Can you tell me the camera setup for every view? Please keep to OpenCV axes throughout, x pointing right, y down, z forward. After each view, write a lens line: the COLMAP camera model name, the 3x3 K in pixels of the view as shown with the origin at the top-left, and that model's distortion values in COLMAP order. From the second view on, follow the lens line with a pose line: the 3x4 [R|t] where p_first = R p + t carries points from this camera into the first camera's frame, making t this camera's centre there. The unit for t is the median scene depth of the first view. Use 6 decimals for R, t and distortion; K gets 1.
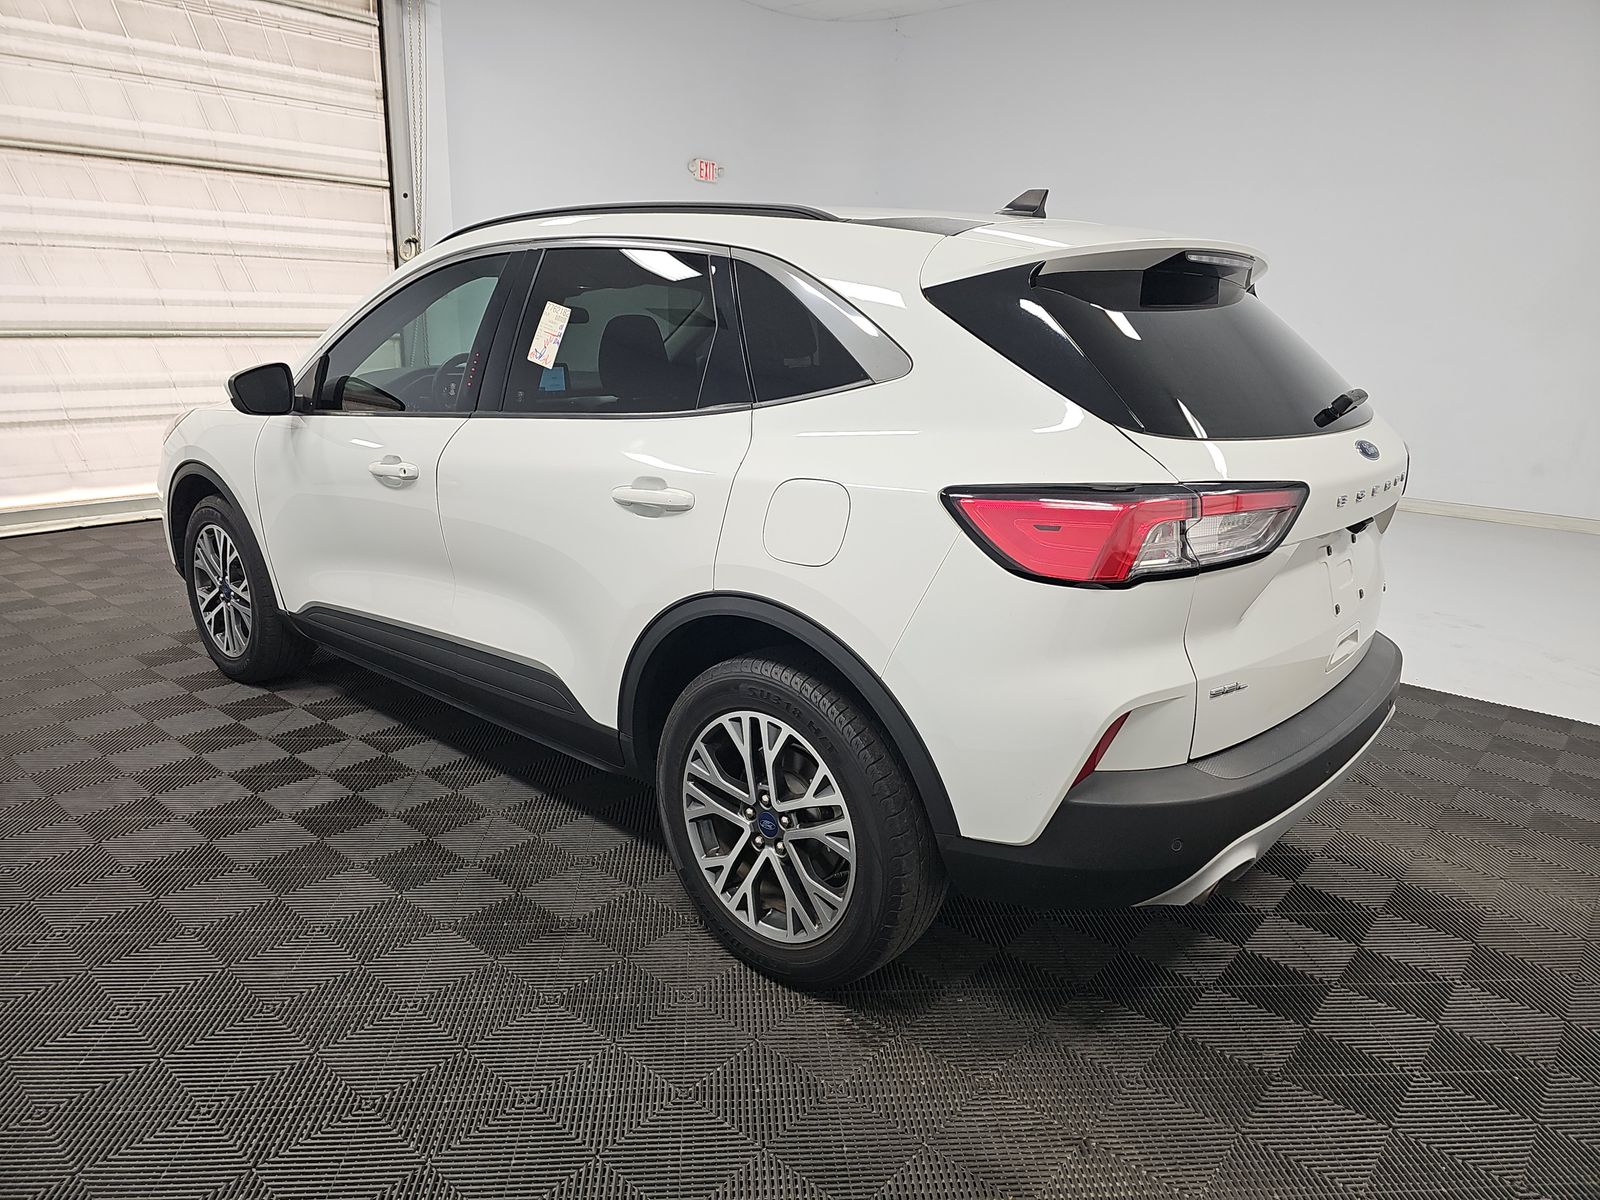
lens RADIAL K [[1081.2, 0, 800.8], [0, 1081.2, 608.4], [0, 0, 1]] dist [0.037262, -0.025056]
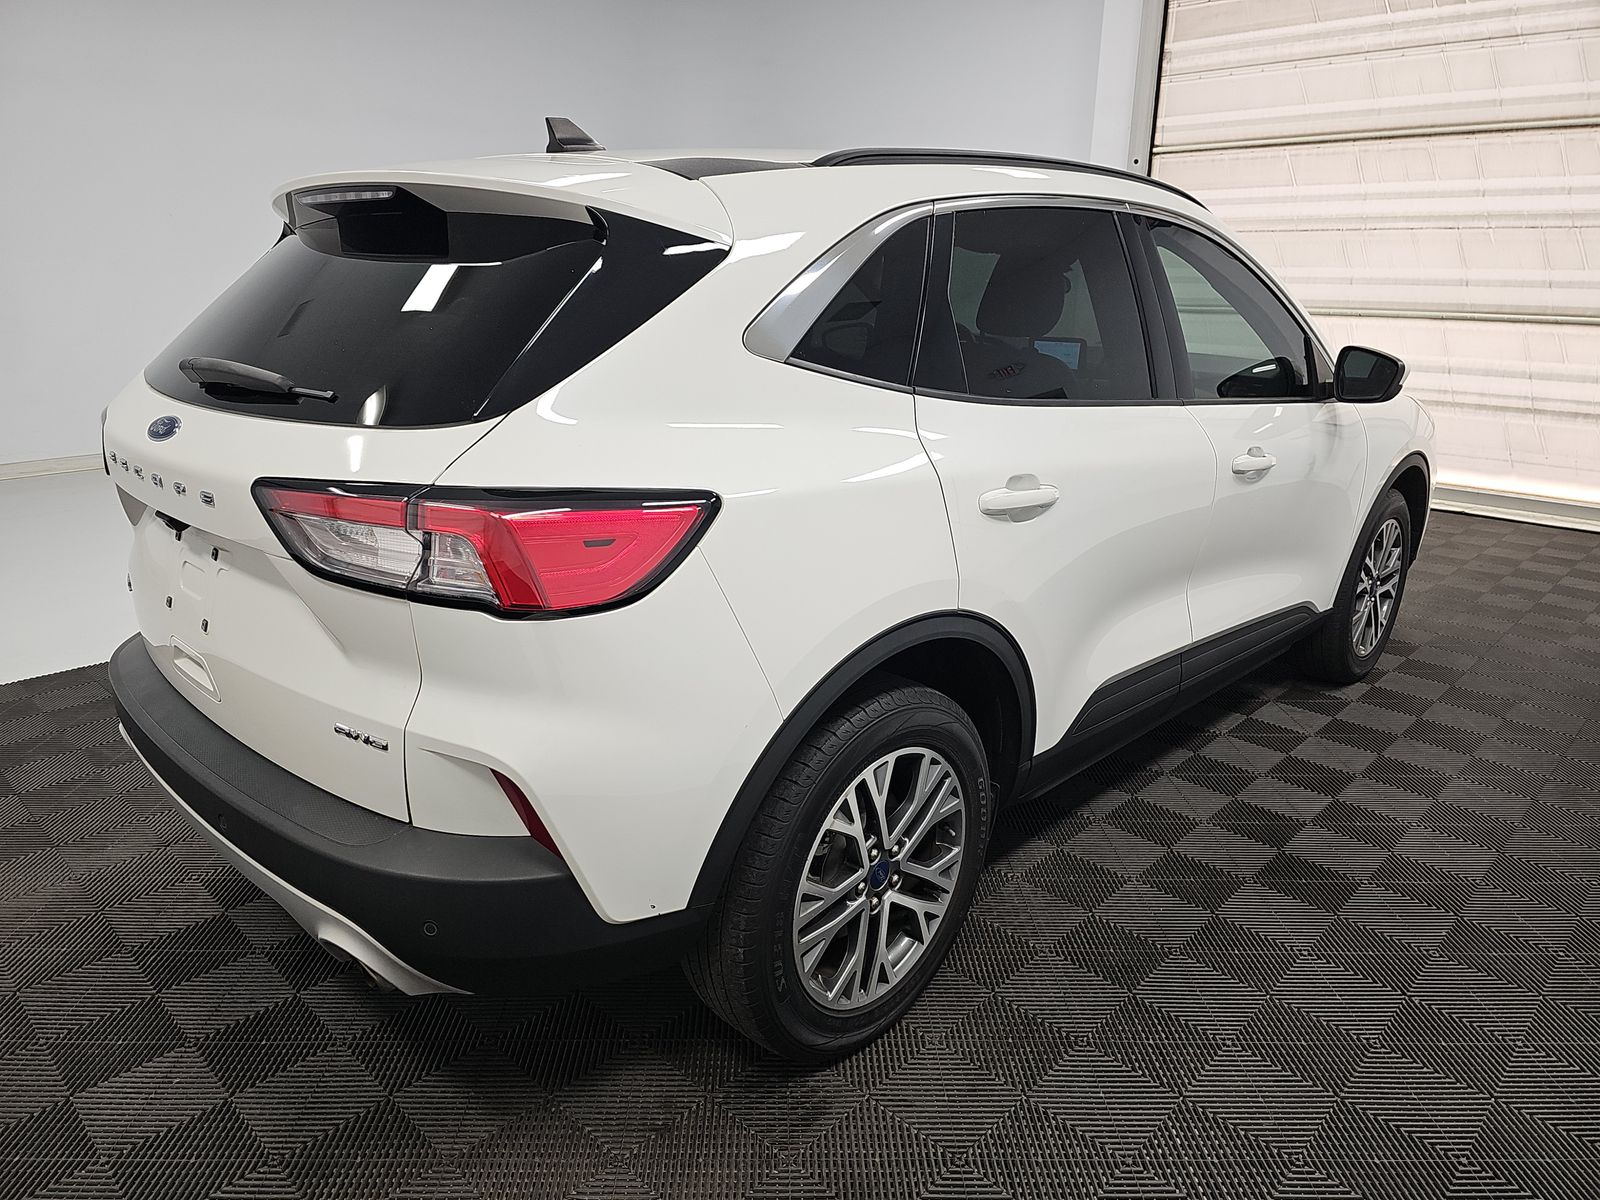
lens RADIAL K [[1081.2, 0, 798.0], [0, 1081.2, 589.8], [0, 0, 1]] dist [0.037262, -0.025056]
pose [[-0.047098, 0.266419, -0.962706, 0.422486], [-0.281527, 0.921165, 0.268696, -0.131489], [0.958397, 0.283683, 0.031619, 0.508147]]
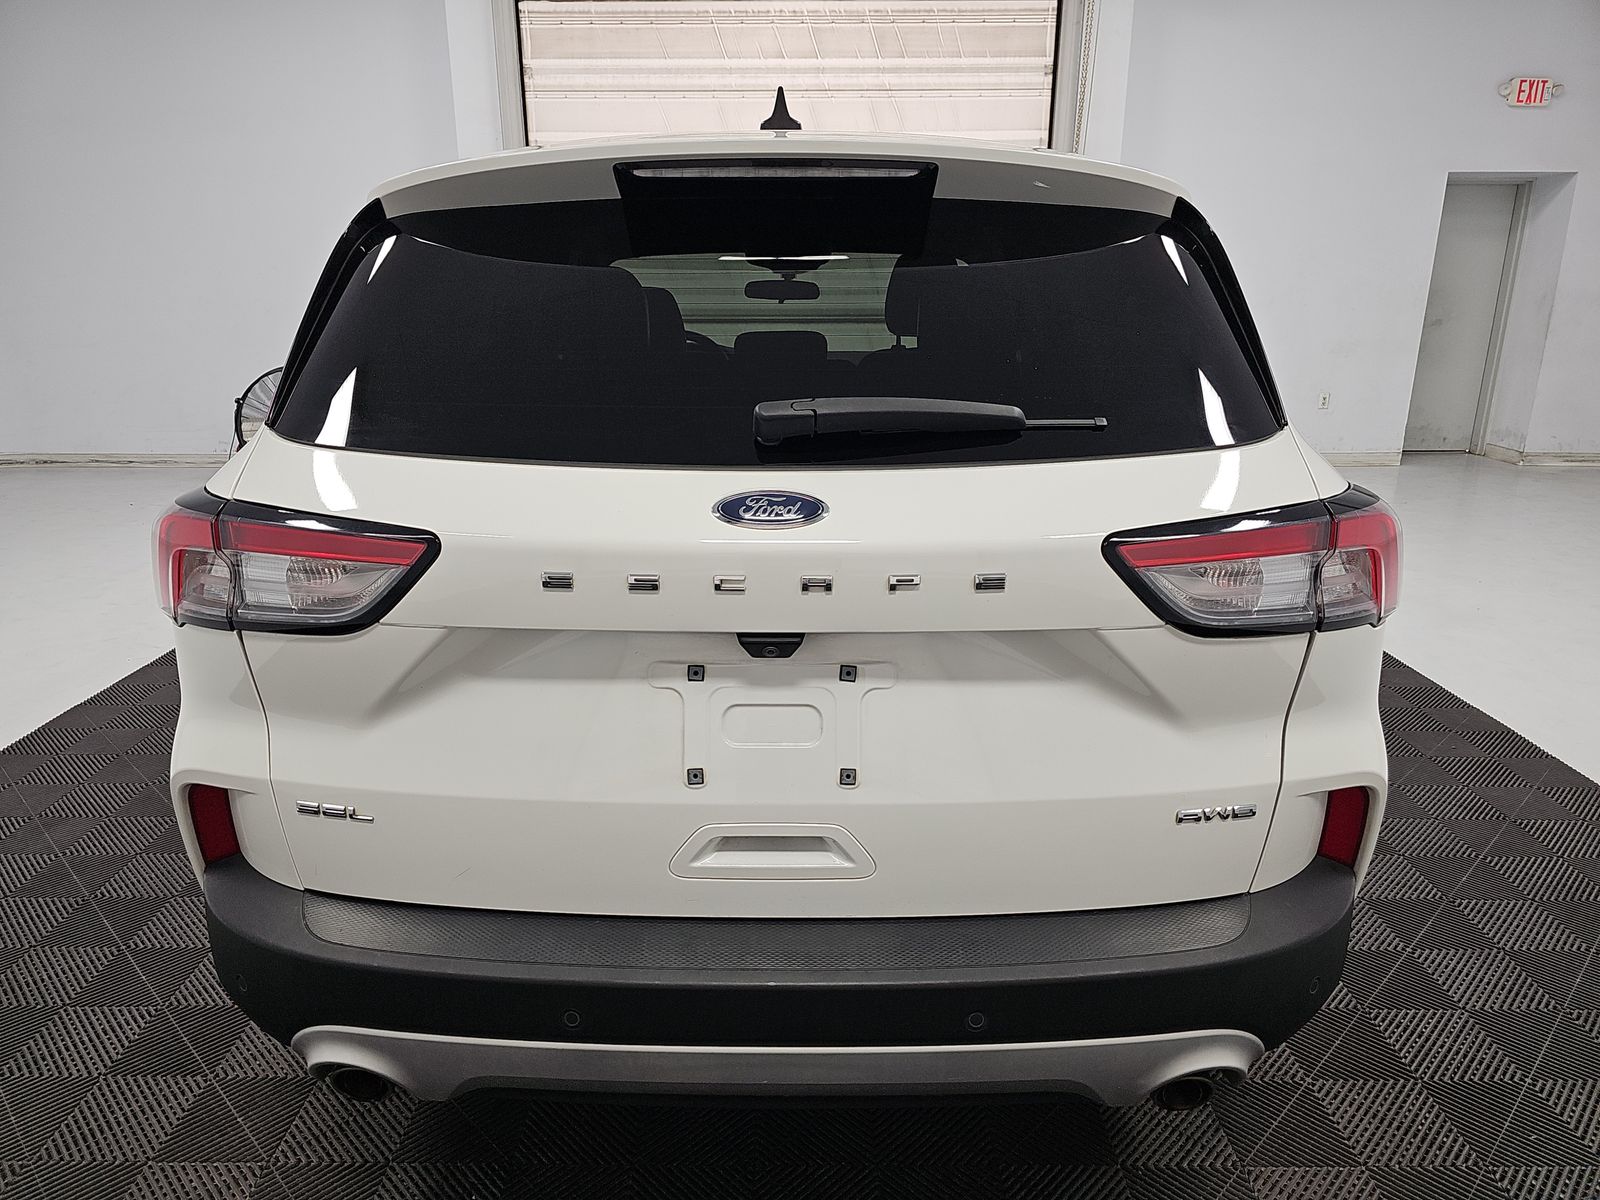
lens RADIAL K [[1081.2, 0, 787.7], [0, 1081.2, 604.8], [0, 0, 1]] dist [0.037262, -0.025056]
pose [[0.670671, 0.179969, -0.719592, 0.273143], [-0.177315, 0.980892, 0.080060, -0.041244], [0.720250, 0.073901, 0.689767, 0.214023]]
